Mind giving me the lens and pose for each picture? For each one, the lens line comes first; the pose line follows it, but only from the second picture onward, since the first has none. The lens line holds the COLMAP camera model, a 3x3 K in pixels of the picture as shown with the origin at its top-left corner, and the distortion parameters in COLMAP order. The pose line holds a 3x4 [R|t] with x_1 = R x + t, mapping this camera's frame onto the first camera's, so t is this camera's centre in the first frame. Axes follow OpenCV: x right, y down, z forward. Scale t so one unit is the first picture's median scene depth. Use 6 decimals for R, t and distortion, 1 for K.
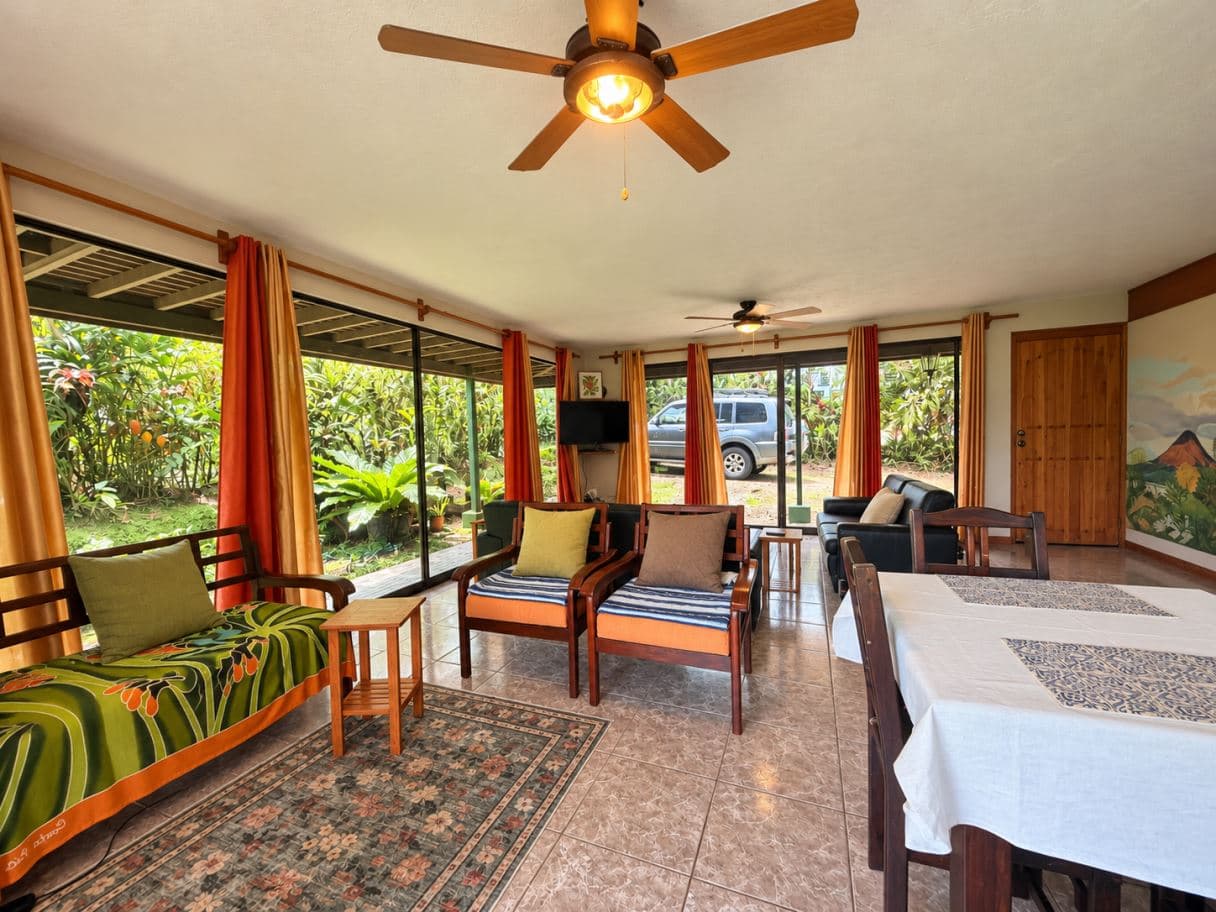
lens RADIAL K [[484.2, 0, 597.6], [0, 484.2, 458.7], [0, 0, 1]] dist [-0.001725, 0.000053]
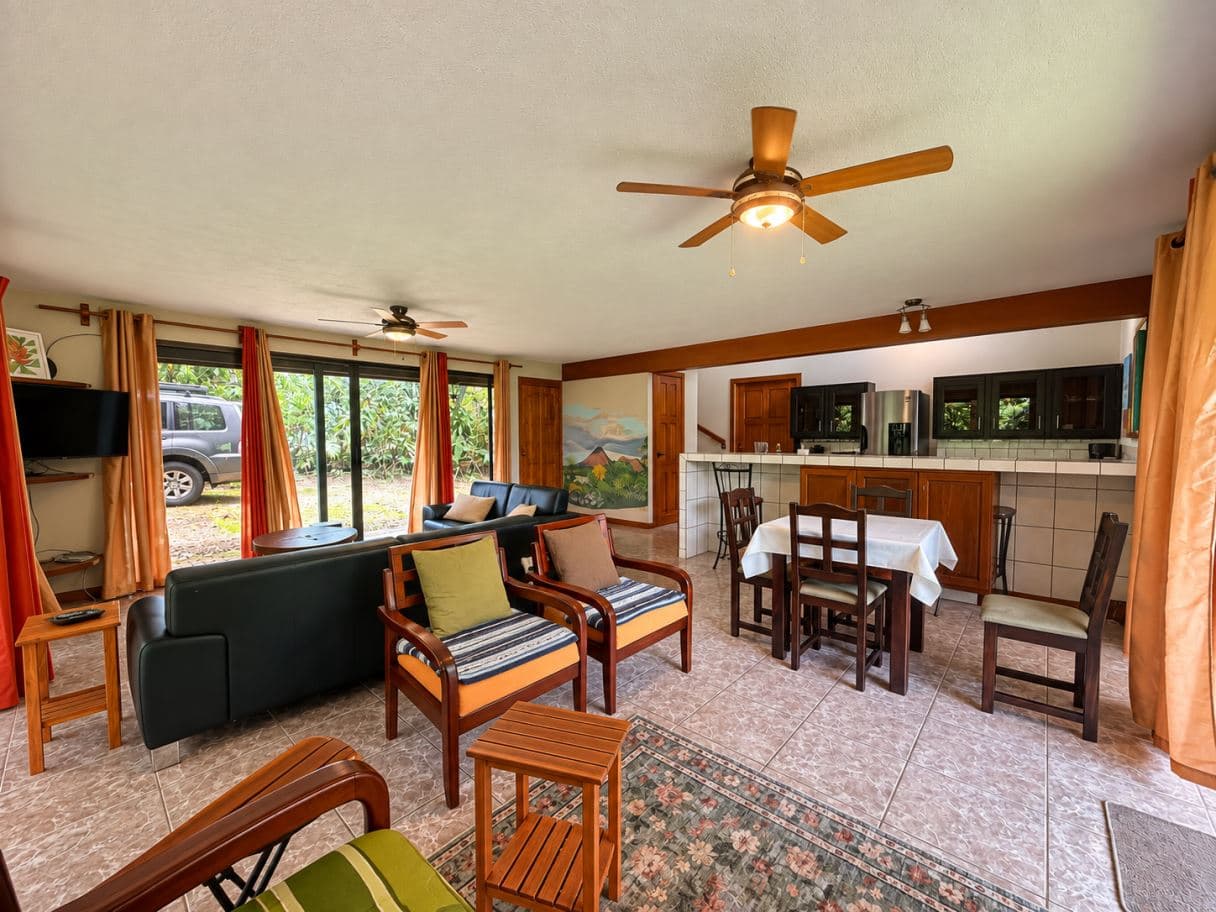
lens RADIAL K [[484.2, 0, 597.6], [0, 484.2, 458.7], [0, 0, 1]] dist [-0.001725, 0.000053]
pose [[0.336567, -0.016845, 0.941509, -0.422168], [0.038077, 0.999266, 0.004266, -0.015013], [-0.940889, 0.034414, 0.336962, 0.288668]]
